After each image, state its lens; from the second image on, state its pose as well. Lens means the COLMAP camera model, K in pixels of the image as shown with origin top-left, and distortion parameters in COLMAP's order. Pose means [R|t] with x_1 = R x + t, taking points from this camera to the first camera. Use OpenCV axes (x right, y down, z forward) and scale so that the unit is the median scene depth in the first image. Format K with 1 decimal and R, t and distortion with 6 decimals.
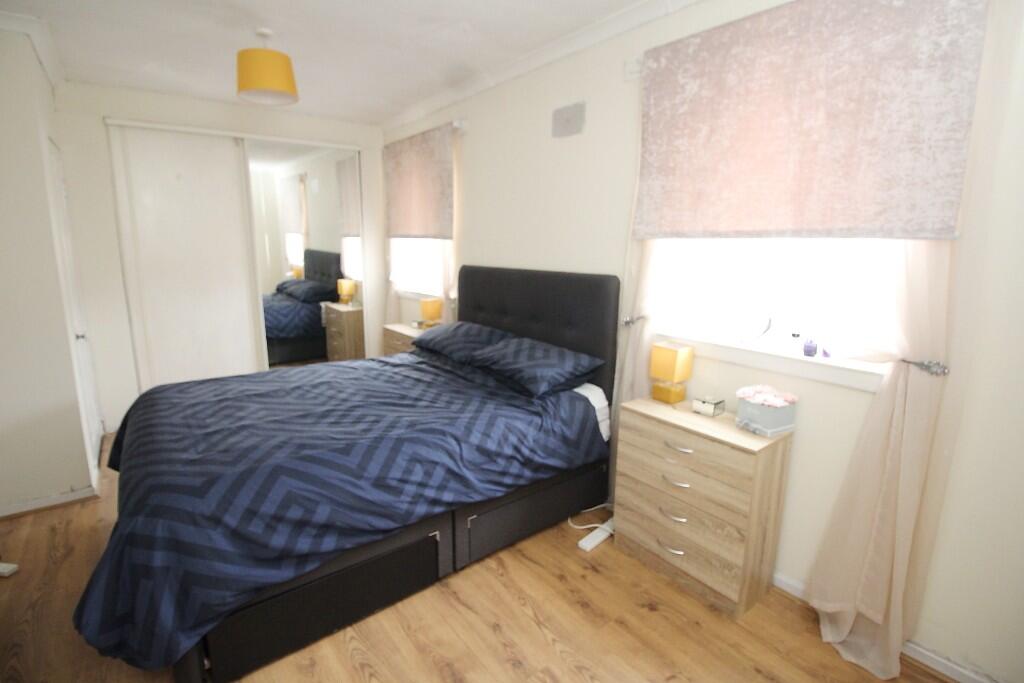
lens RADIAL K [[475.4, 0, 512.0], [0, 475.4, 341.5], [0, 0, 1]] dist [-0.000060, -0.000167]
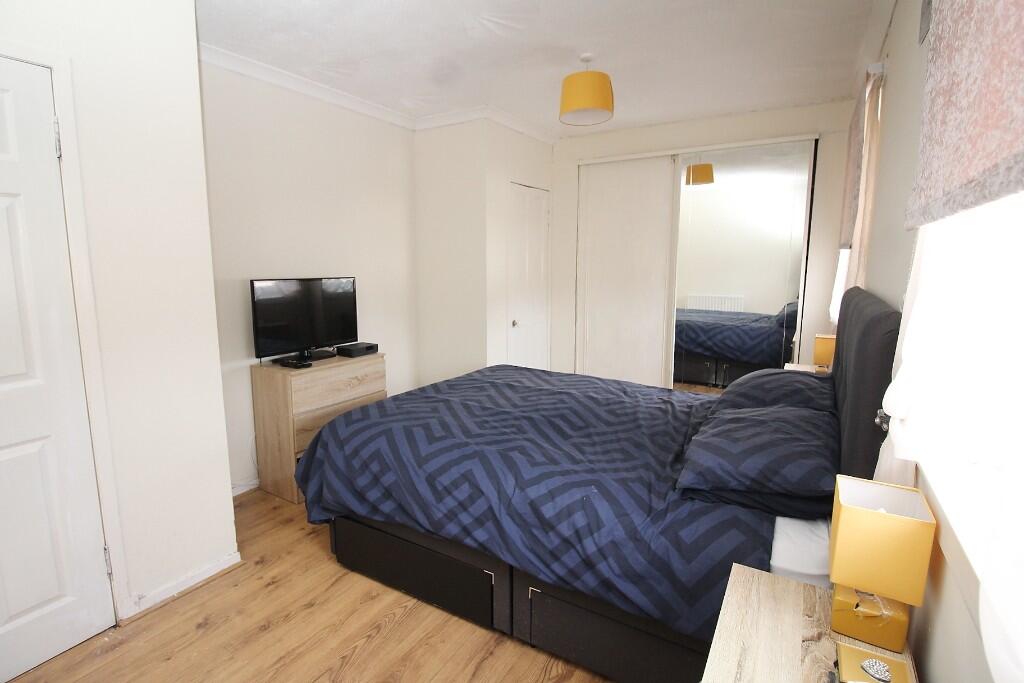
lens RADIAL K [[504.4, 0, 512.0], [0, 504.4, 341.5], [0, 0, 1]] dist [-0.000202, -0.000430]
pose [[0.365781, 0.144192, -0.919463, 0.641581], [-0.188532, 0.978923, 0.078514, -0.100025], [0.911405, 0.144629, 0.385257, 0.595530]]
